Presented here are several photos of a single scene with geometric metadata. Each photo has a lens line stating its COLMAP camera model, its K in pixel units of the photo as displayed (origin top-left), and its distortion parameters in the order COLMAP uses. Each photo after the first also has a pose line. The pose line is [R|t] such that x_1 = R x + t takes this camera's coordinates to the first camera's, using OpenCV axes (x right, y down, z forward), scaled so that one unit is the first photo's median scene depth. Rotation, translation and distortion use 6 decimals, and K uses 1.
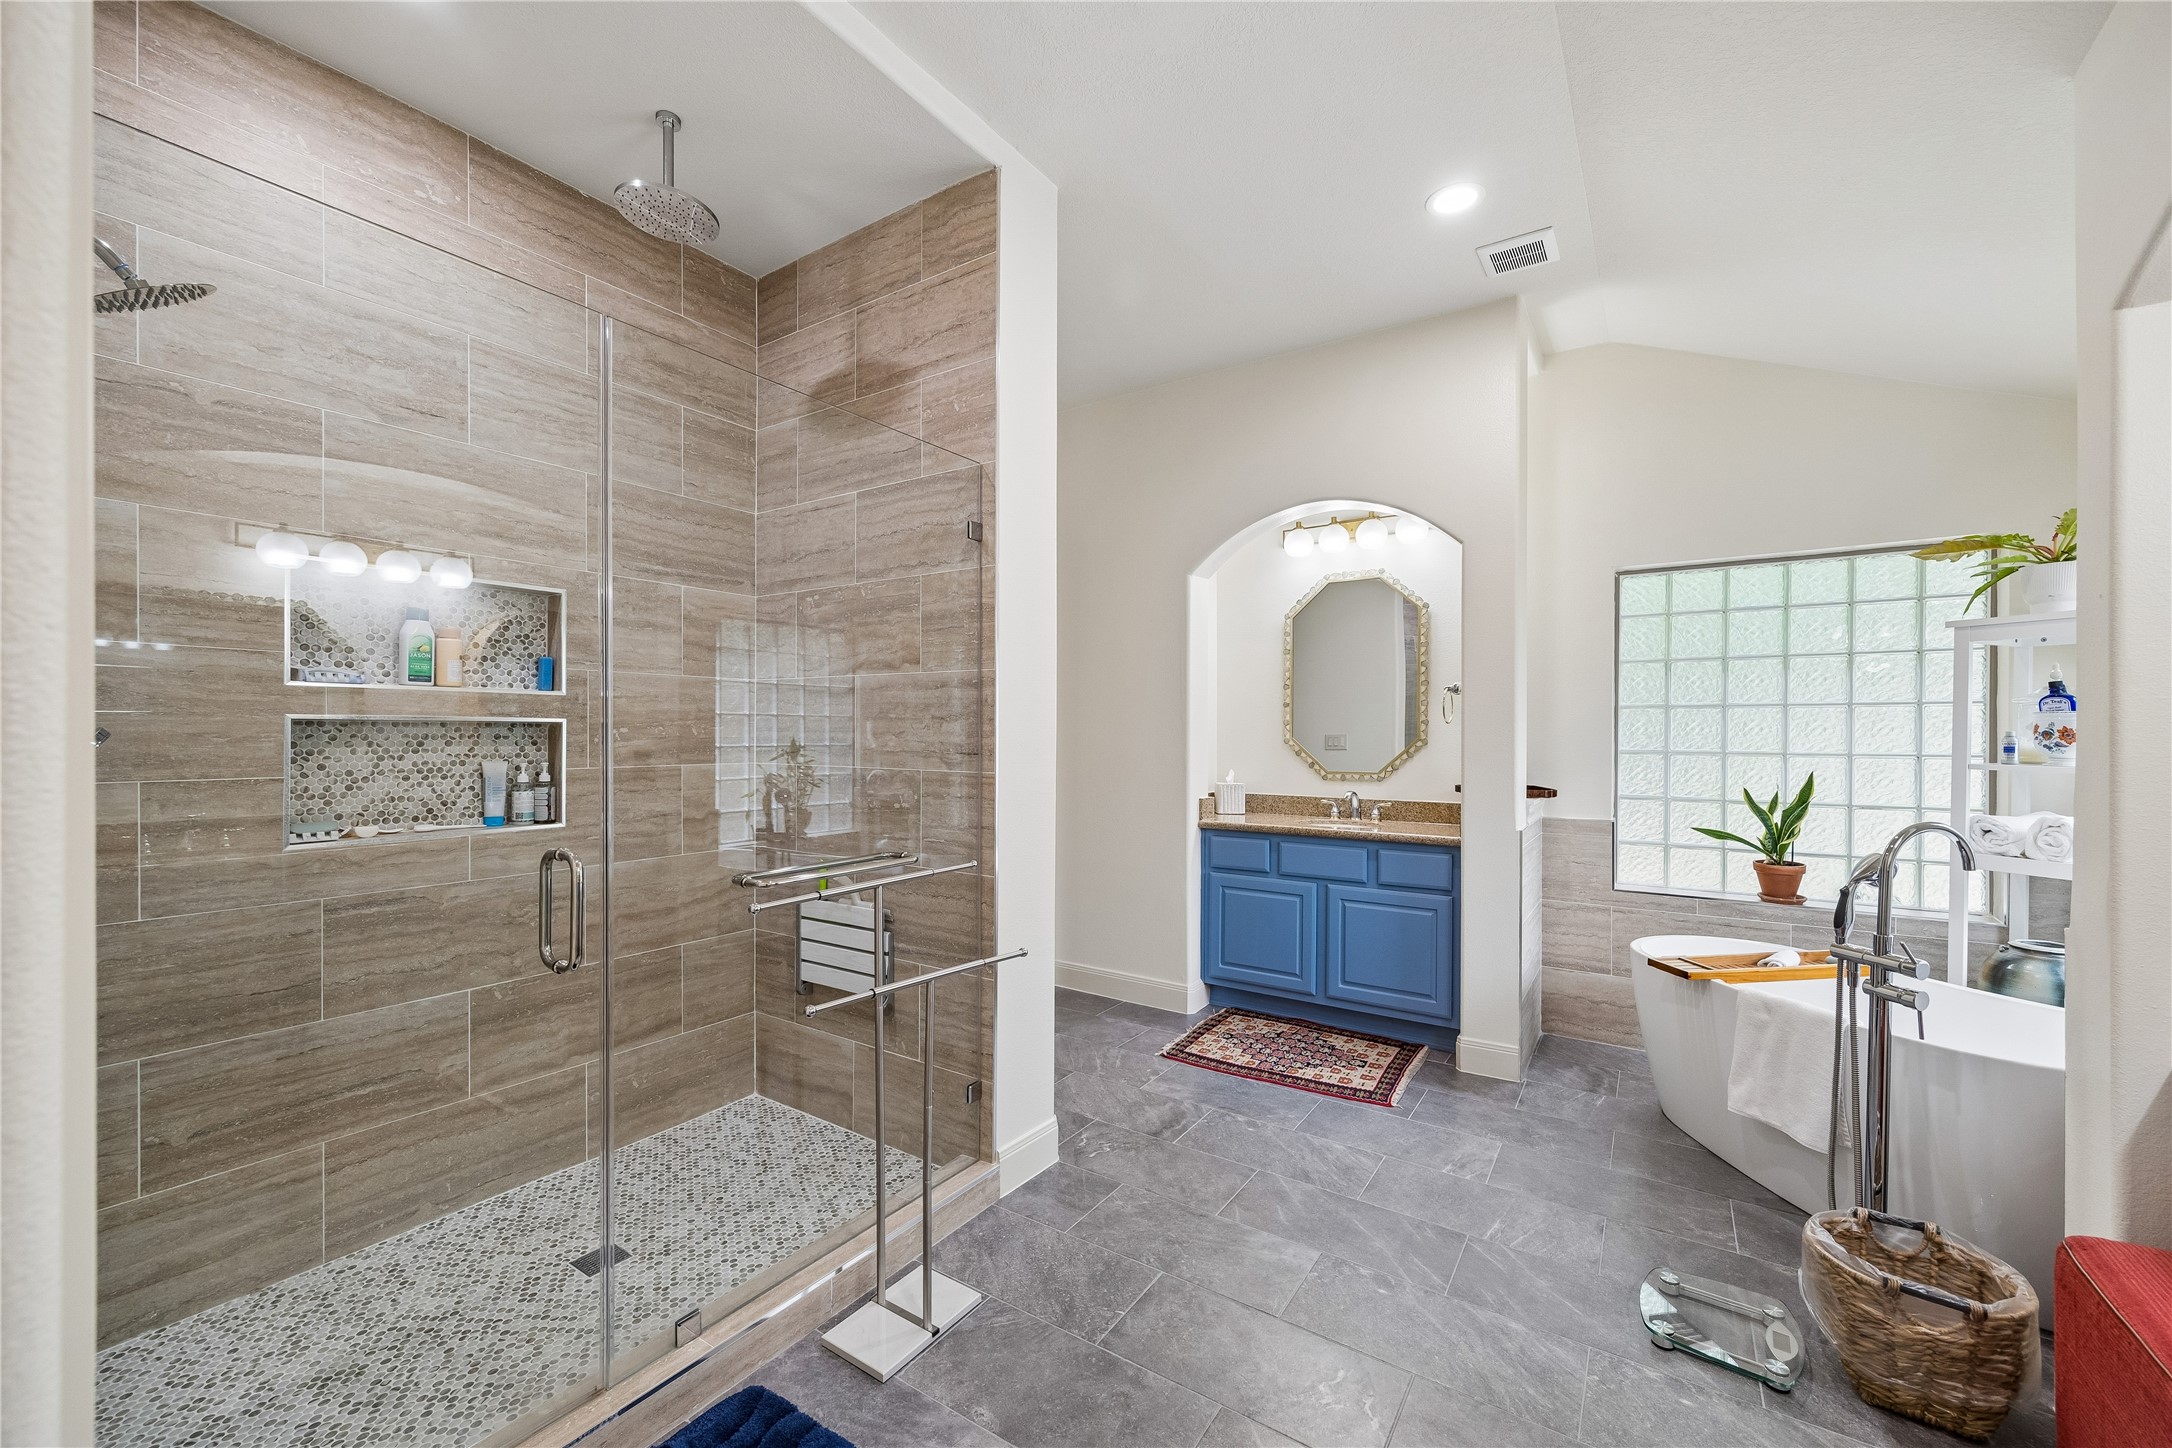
lens RADIAL K [[848.2, 0, 1086.0], [0, 848.2, 724.0], [0, 0, 1]] dist [0.001792, -0.000713]
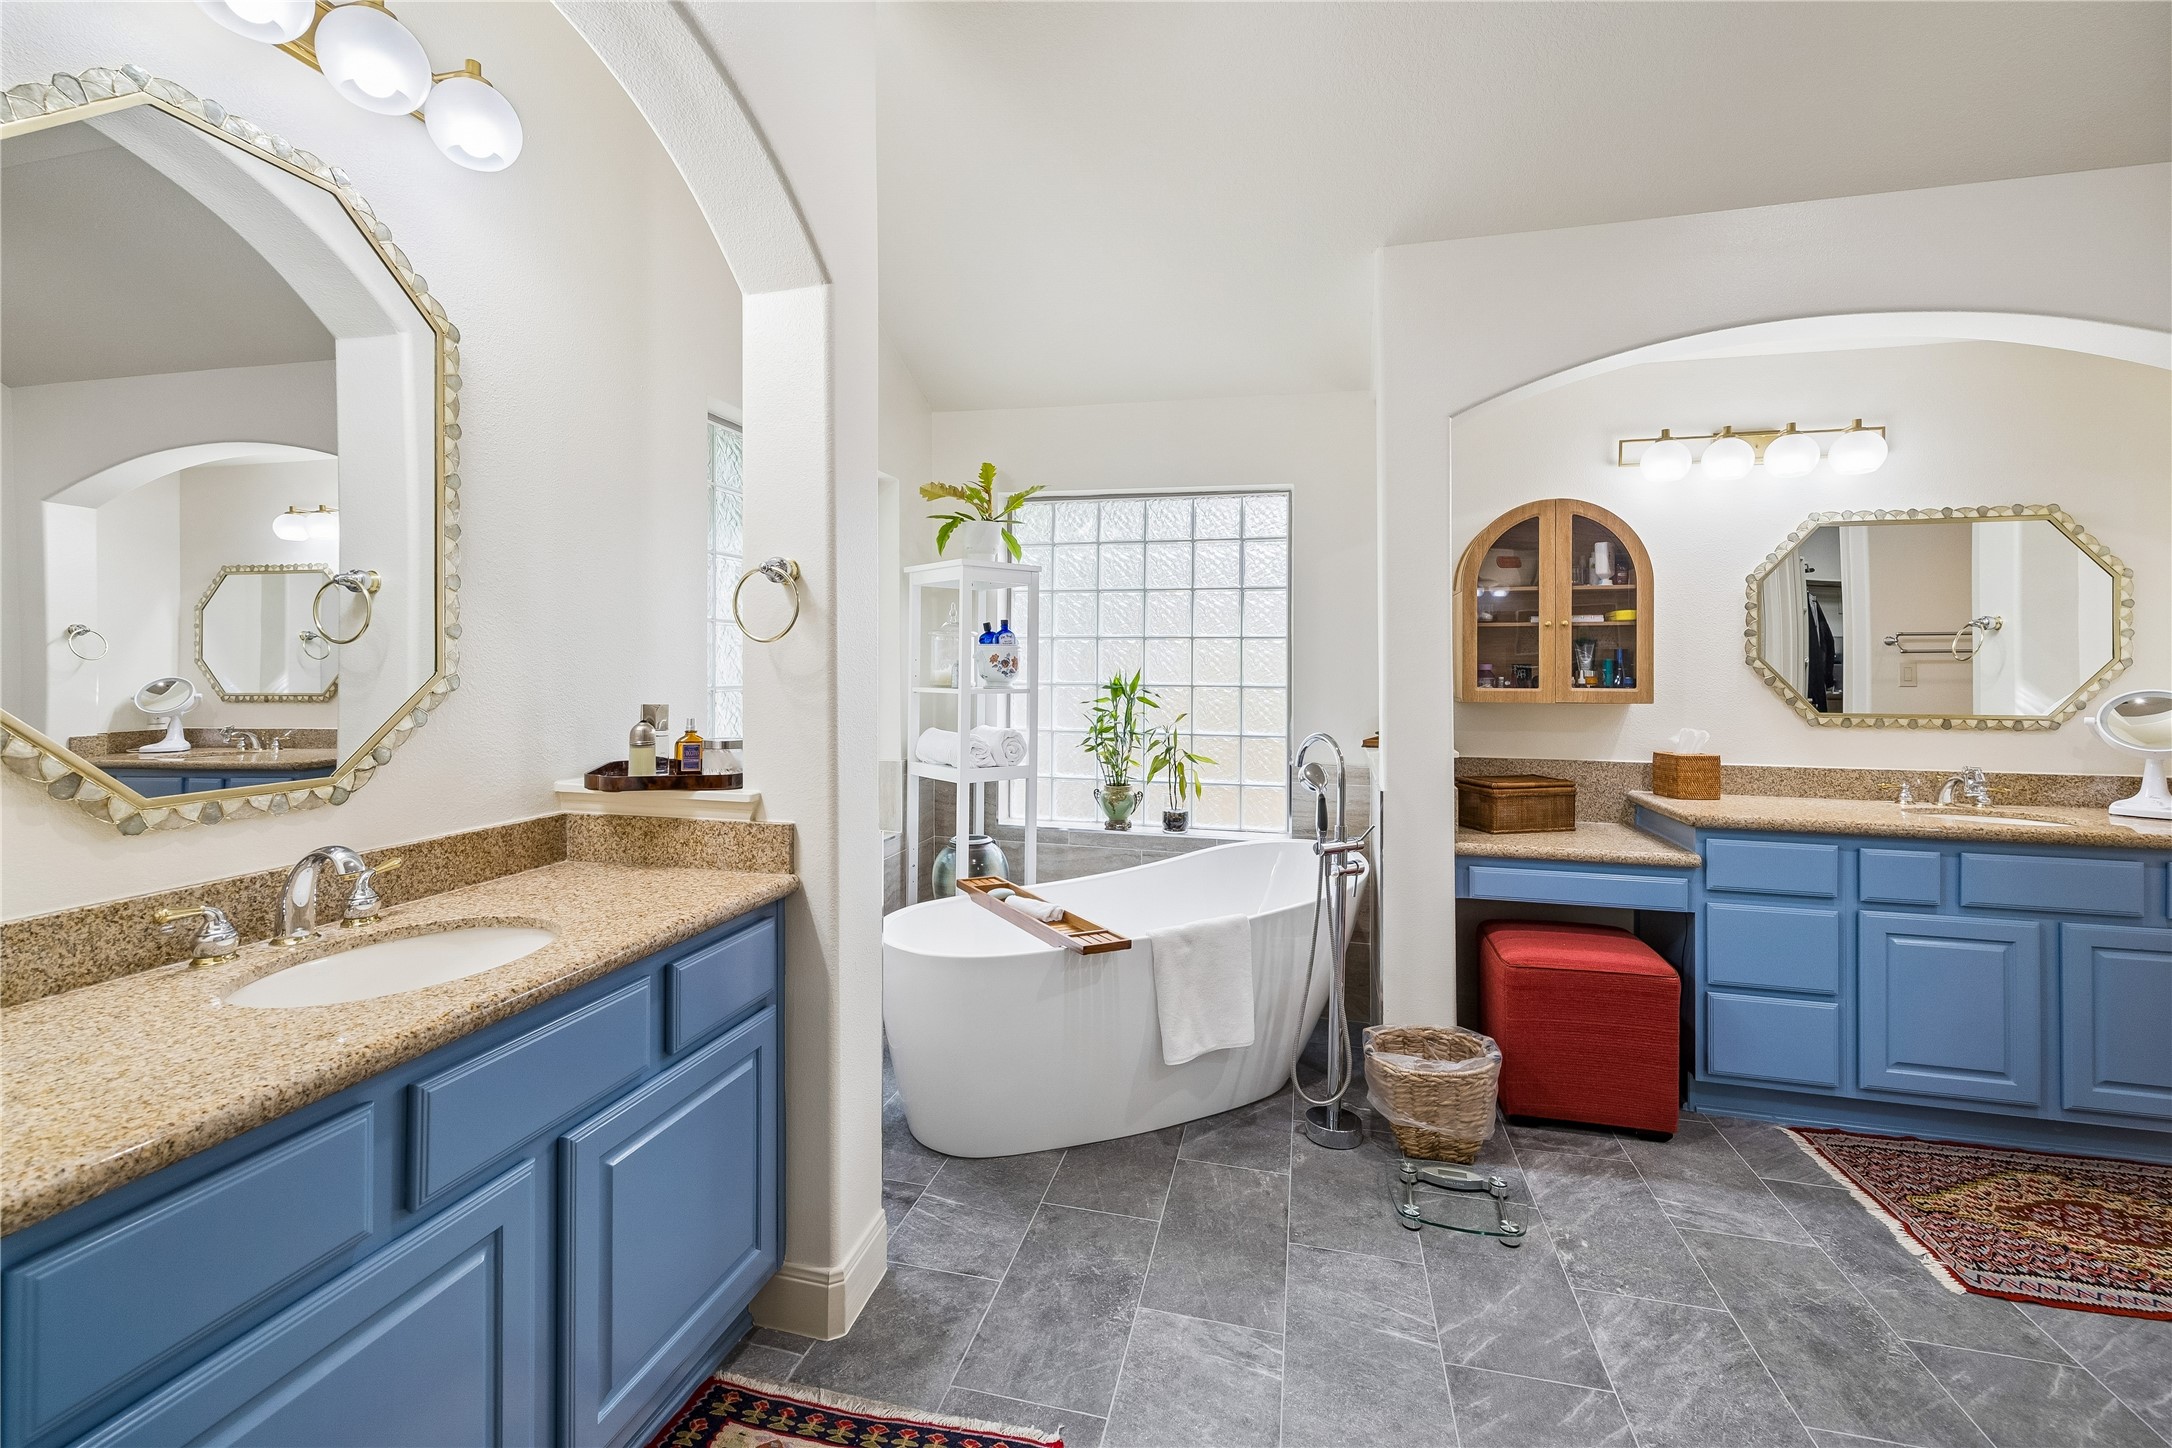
lens RADIAL K [[848.2, 0, 1086.0], [0, 848.2, 724.0], [0, 0, 1]] dist [0.001792, -0.000713]
pose [[-0.347511, 0.003890, 0.937668, -0.071369], [-0.001750, 0.999987, -0.004797, 0.069241], [-0.937674, -0.003308, -0.347499, 1.169401]]
